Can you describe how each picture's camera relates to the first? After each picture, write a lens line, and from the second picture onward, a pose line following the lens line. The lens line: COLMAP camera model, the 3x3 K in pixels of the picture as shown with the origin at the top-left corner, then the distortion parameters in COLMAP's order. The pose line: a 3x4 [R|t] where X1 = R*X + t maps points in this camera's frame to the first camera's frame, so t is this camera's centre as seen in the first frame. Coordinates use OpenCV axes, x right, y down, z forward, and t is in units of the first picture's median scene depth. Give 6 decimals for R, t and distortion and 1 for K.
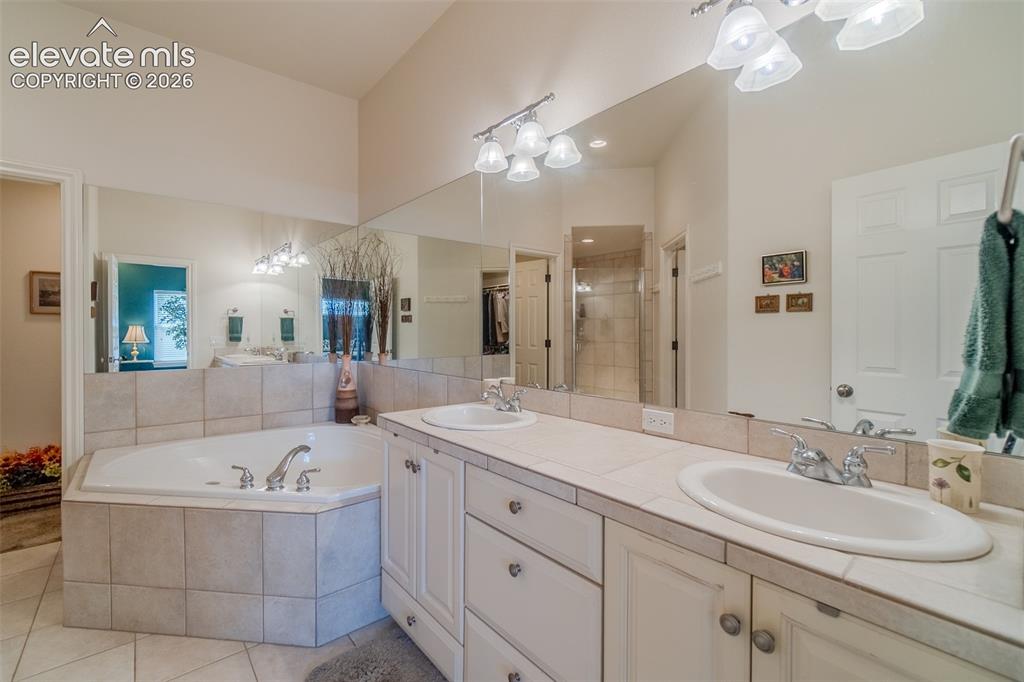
lens RADIAL K [[435.0, 0, 506.4], [0, 435.0, 335.0], [0, 0, 1]] dist [-0.008300, 0.000242]
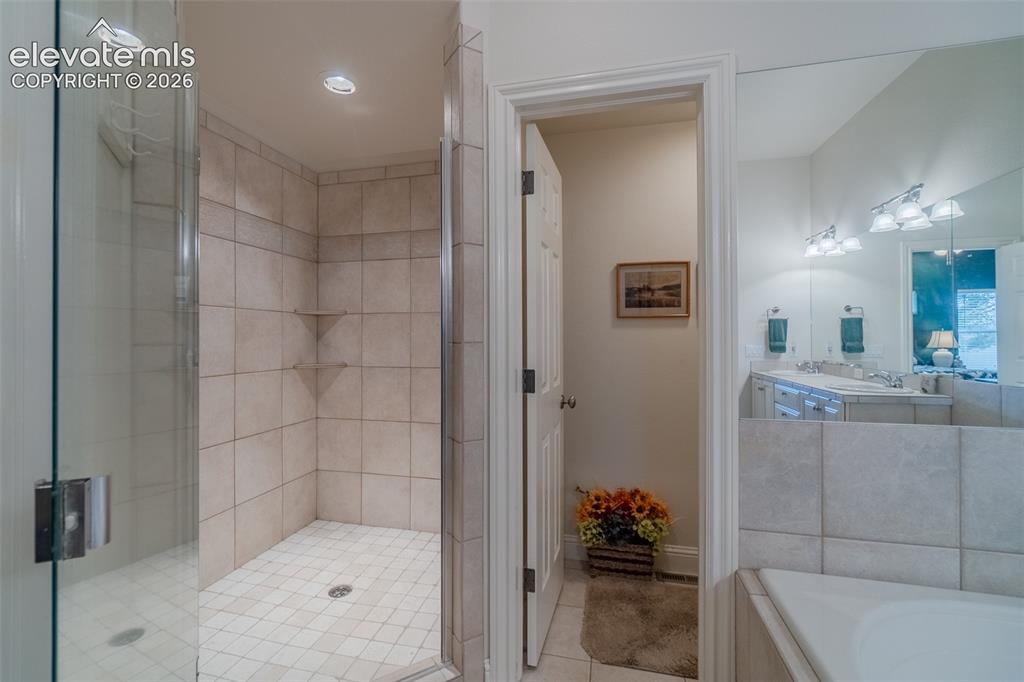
lens RADIAL K [[435.0, 0, 508.2], [0, 435.0, 337.2], [0, 0, 1]] dist [-0.008300, 0.000242]
pose [[0.601035, -0.006016, -0.799200, -0.455920], [-0.001545, 0.999961, -0.008689, -0.005132], [0.799221, 0.006457, 0.601003, 0.279179]]
